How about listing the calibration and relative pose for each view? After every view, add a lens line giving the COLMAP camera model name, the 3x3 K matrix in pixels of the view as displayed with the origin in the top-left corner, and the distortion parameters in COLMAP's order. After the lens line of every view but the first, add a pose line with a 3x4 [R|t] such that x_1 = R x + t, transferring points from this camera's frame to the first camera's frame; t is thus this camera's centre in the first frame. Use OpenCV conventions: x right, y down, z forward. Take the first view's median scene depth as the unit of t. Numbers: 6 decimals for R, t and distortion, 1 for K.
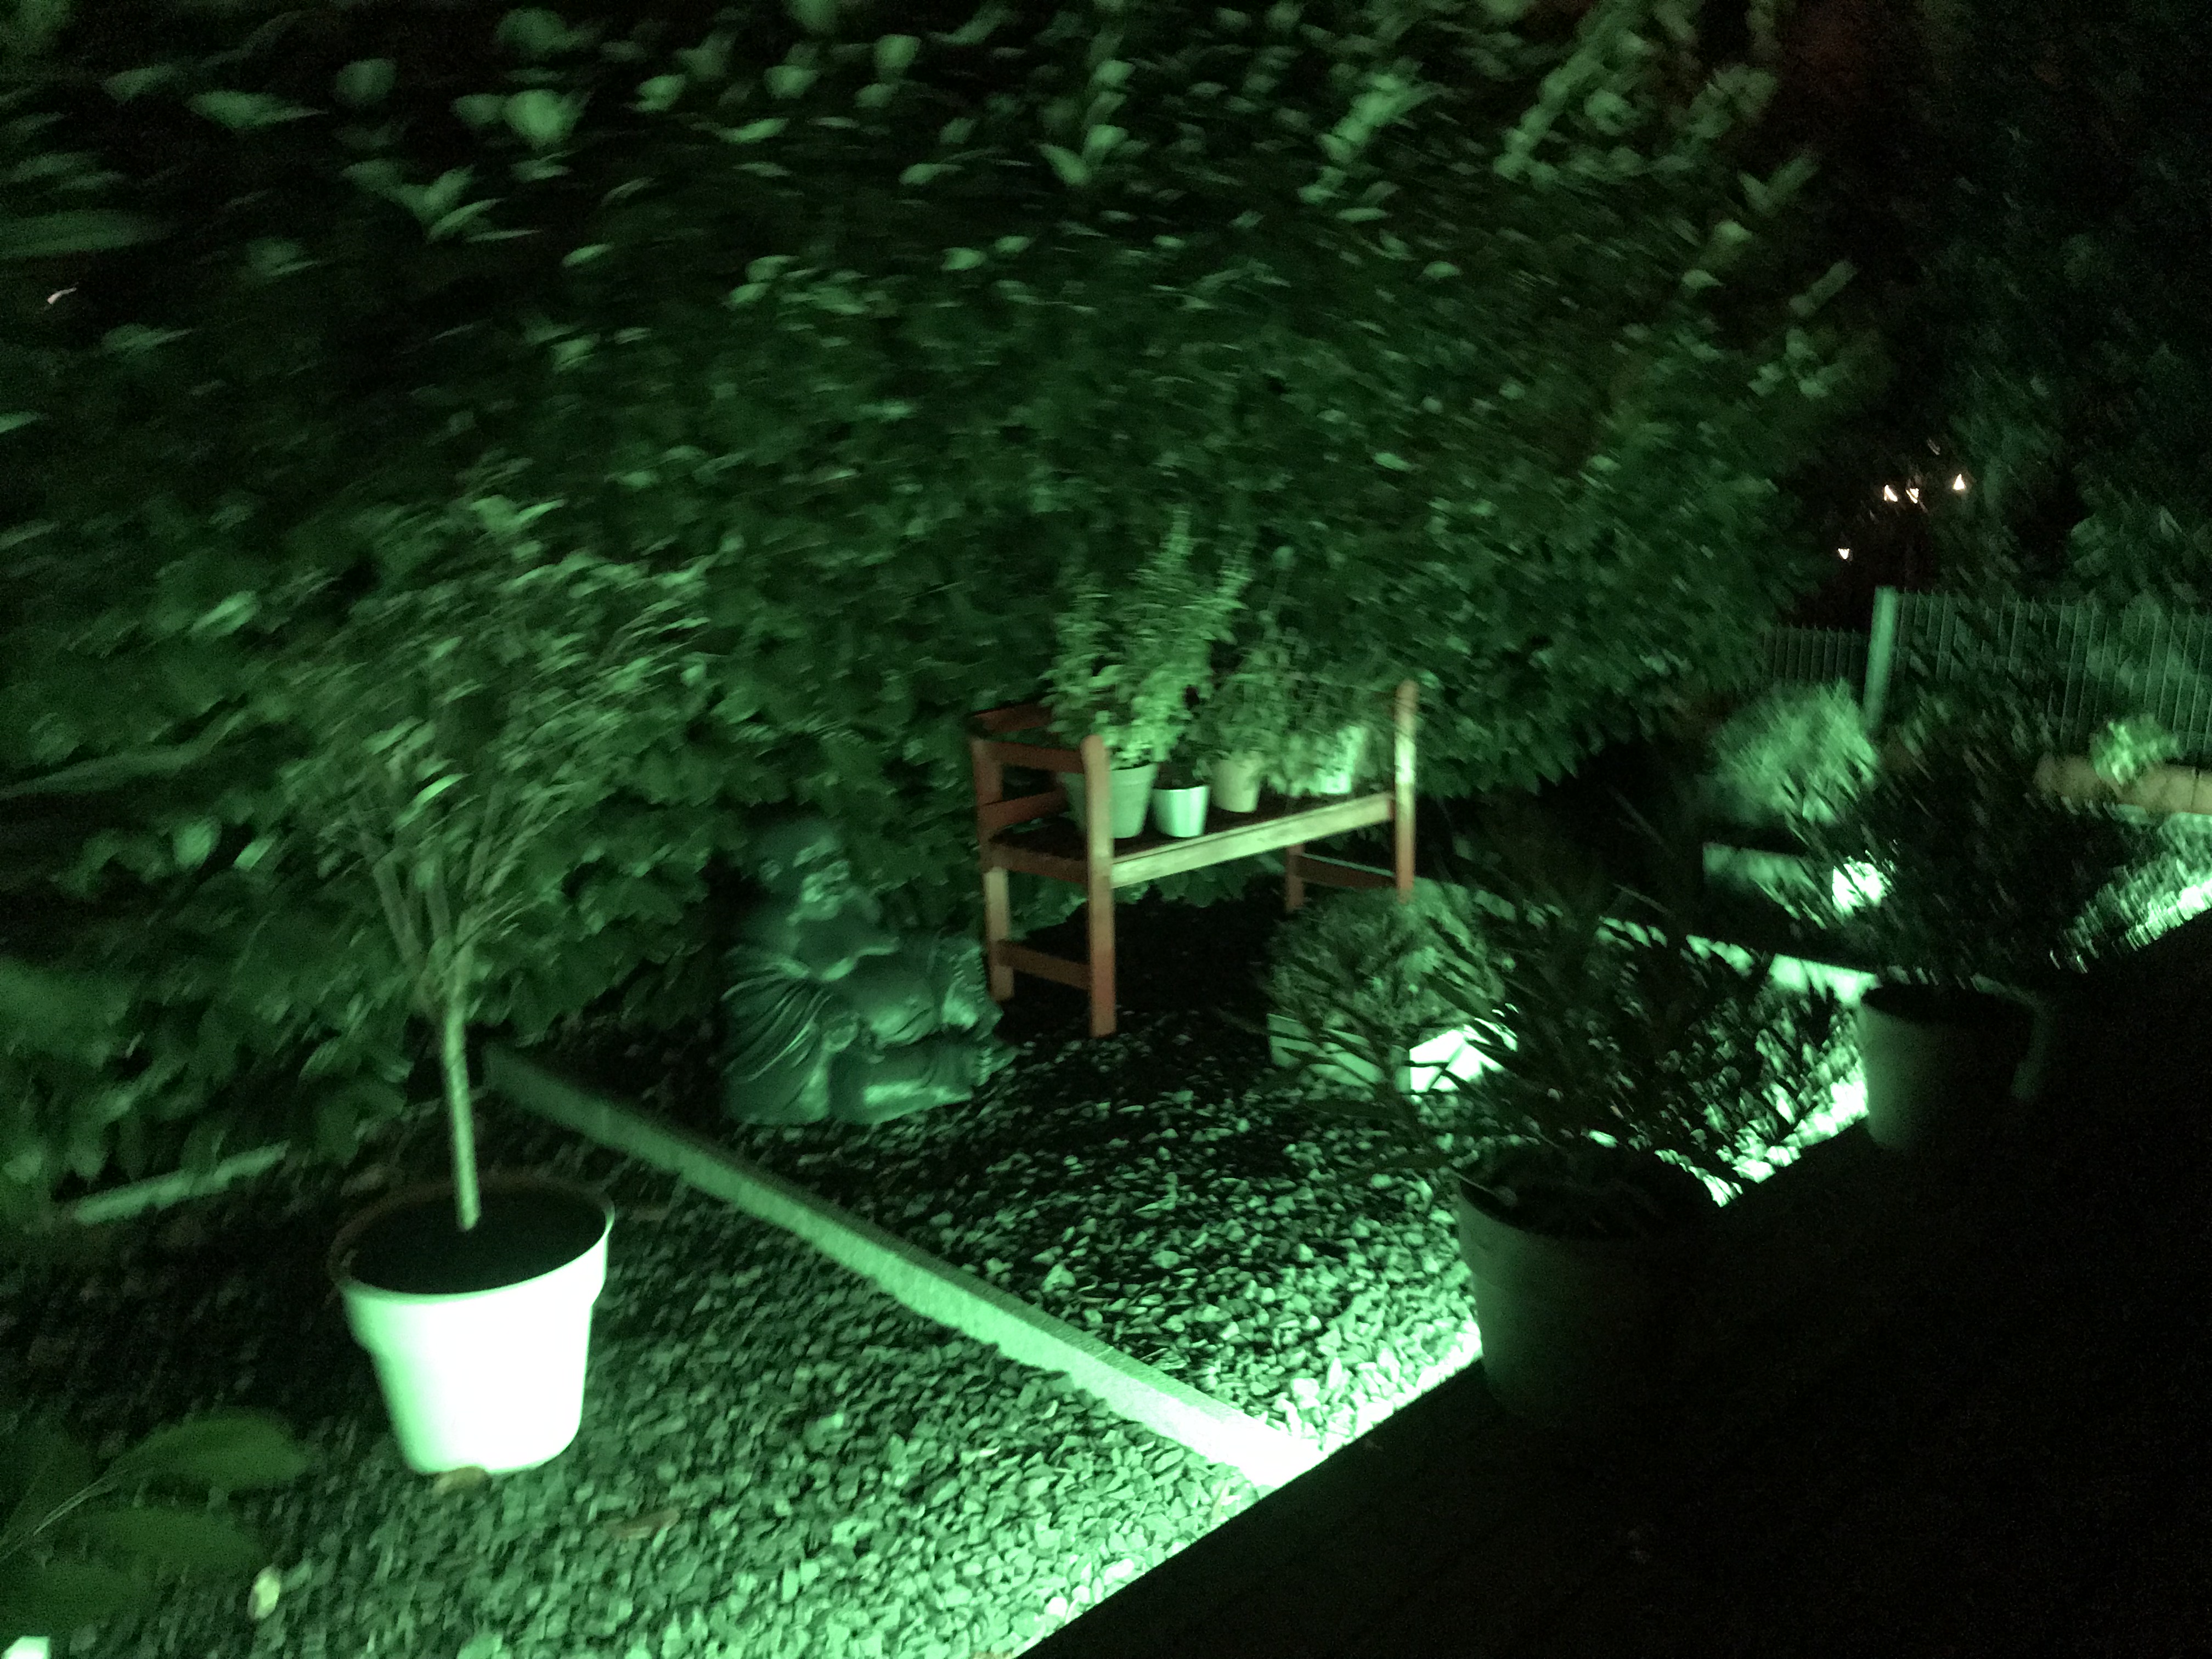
lens RADIAL K [[1845.5, 0, 1106.0], [0, 1845.5, 829.5], [0, 0, 1]] dist [0.007592, 0.004579]
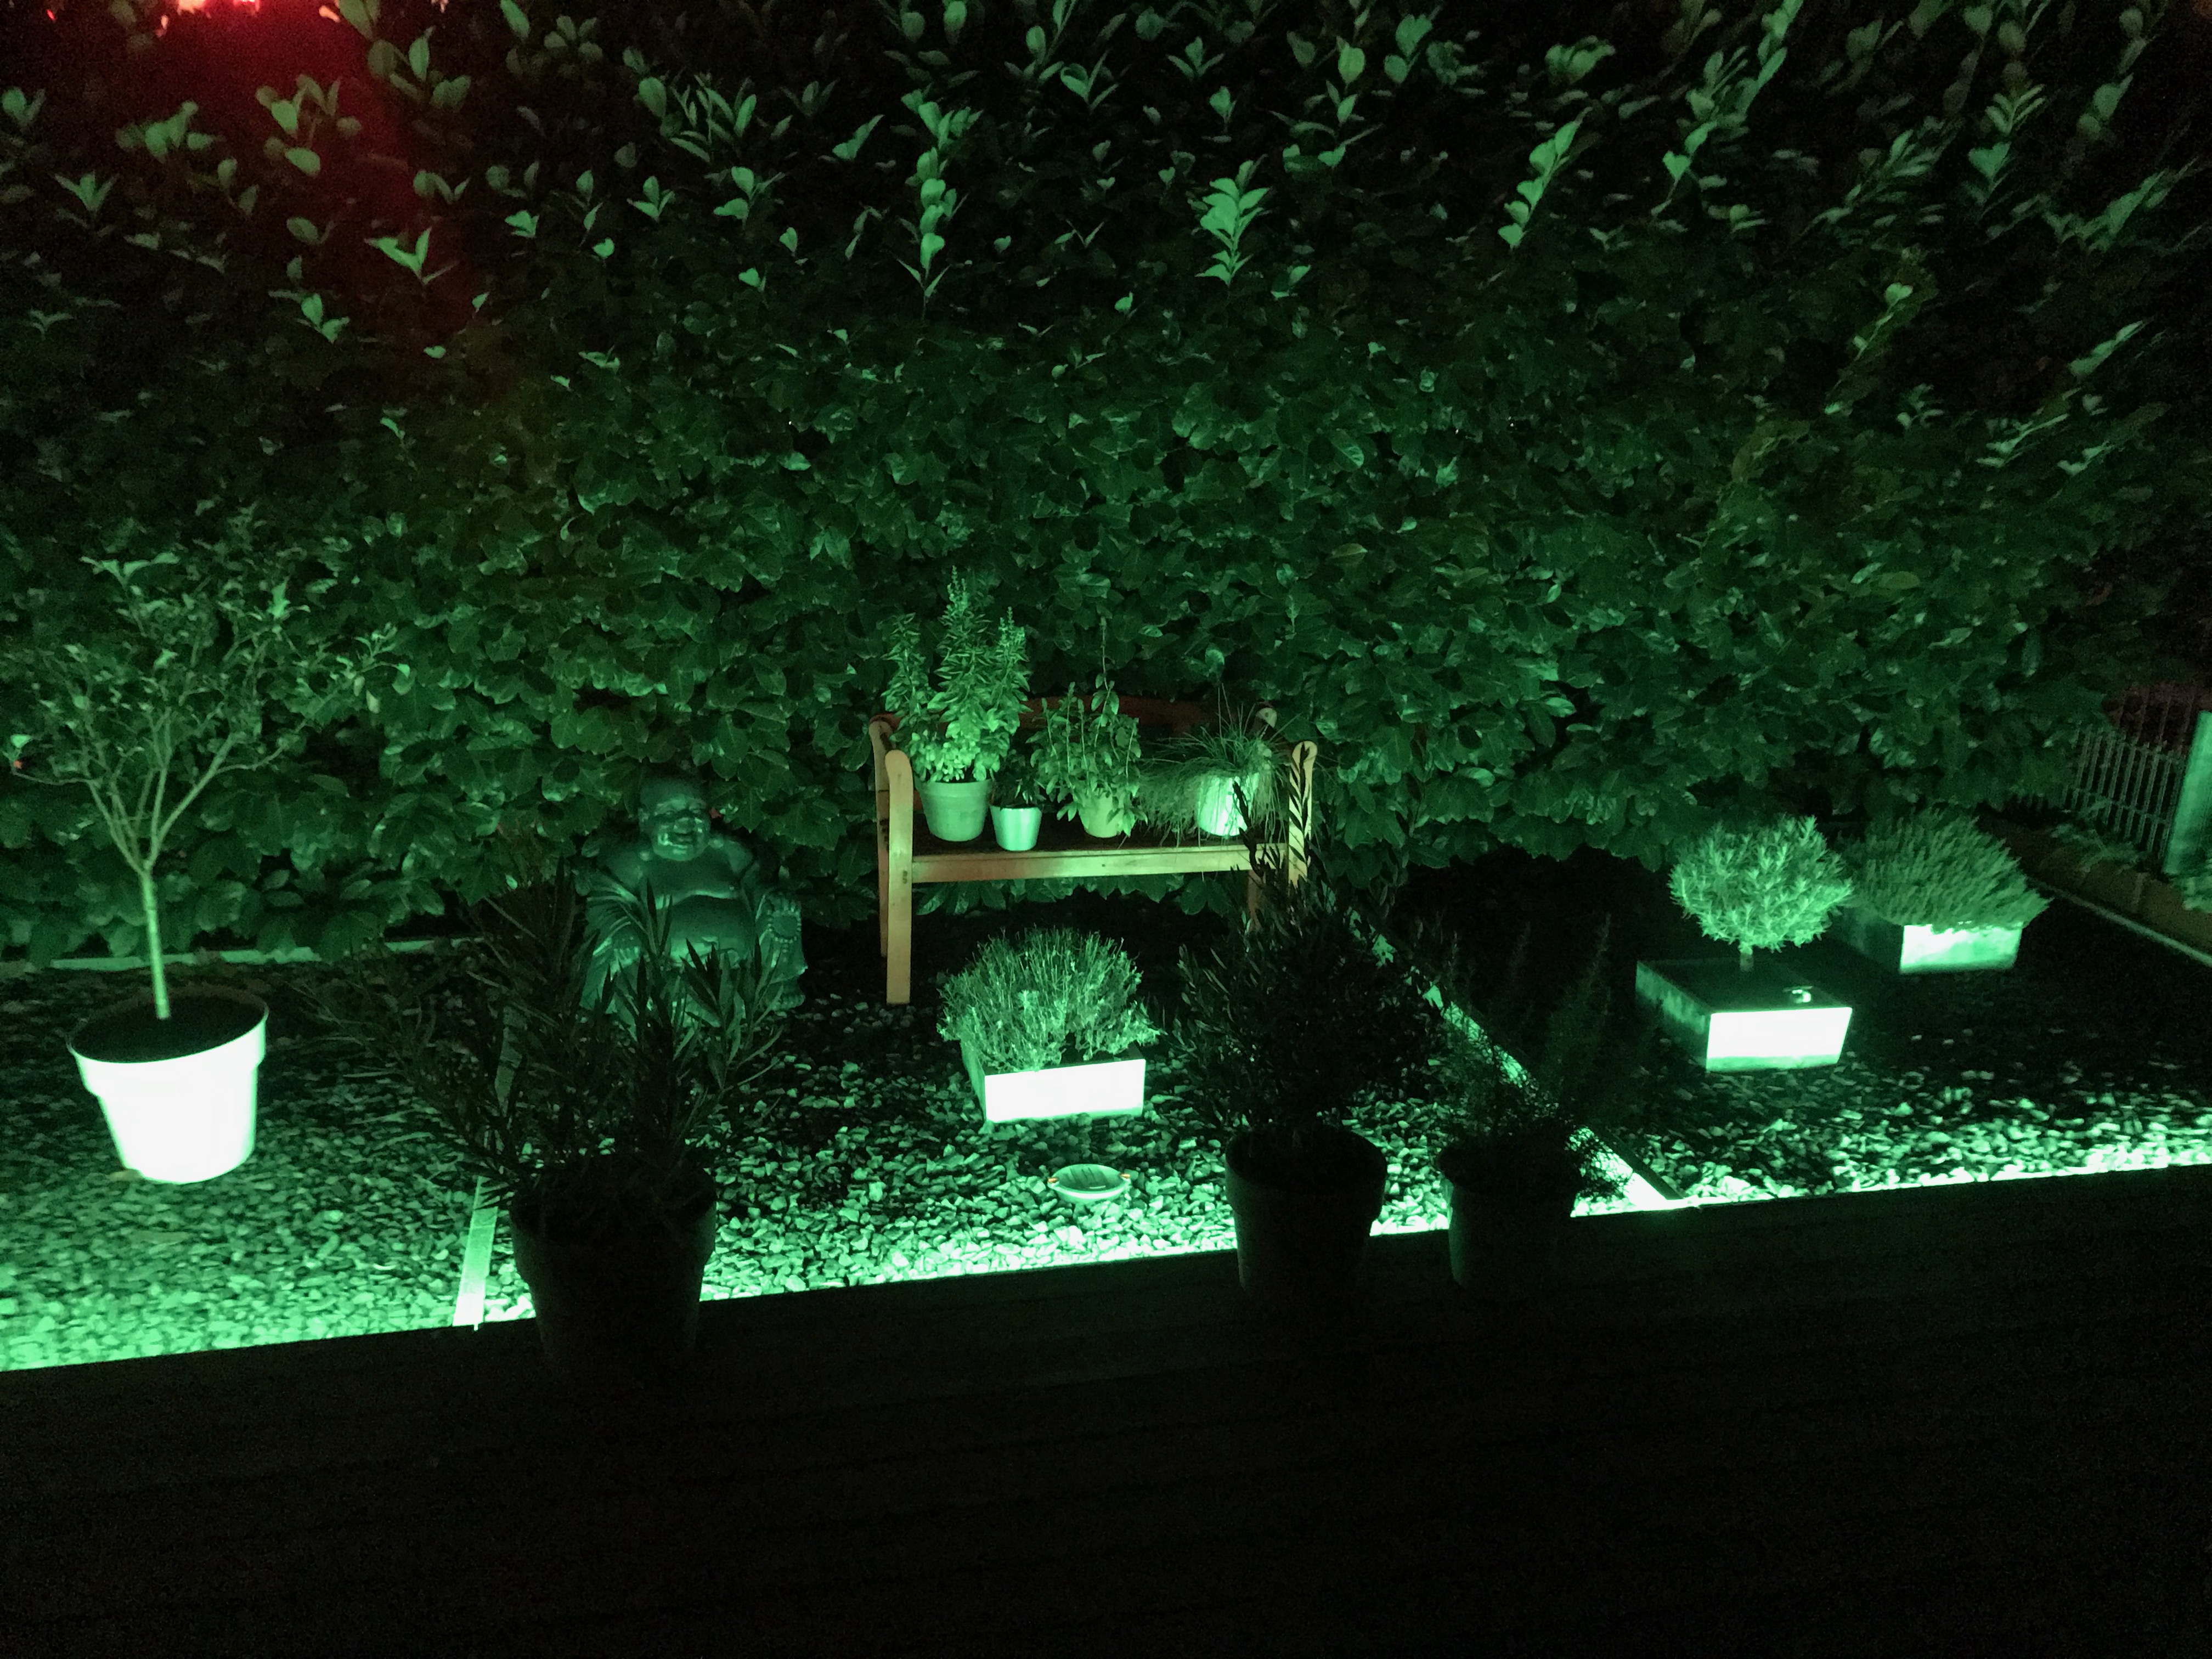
lens RADIAL K [[1845.5, 0, 1106.0], [0, 1845.5, 829.5], [0, 0, 1]] dist [0.007592, 0.004579]
pose [[0.860731, 0.176136, -0.477617, 0.689198], [-0.150461, 0.984339, 0.091855, -0.130905], [0.486316, -0.007199, 0.873753, 0.040878]]
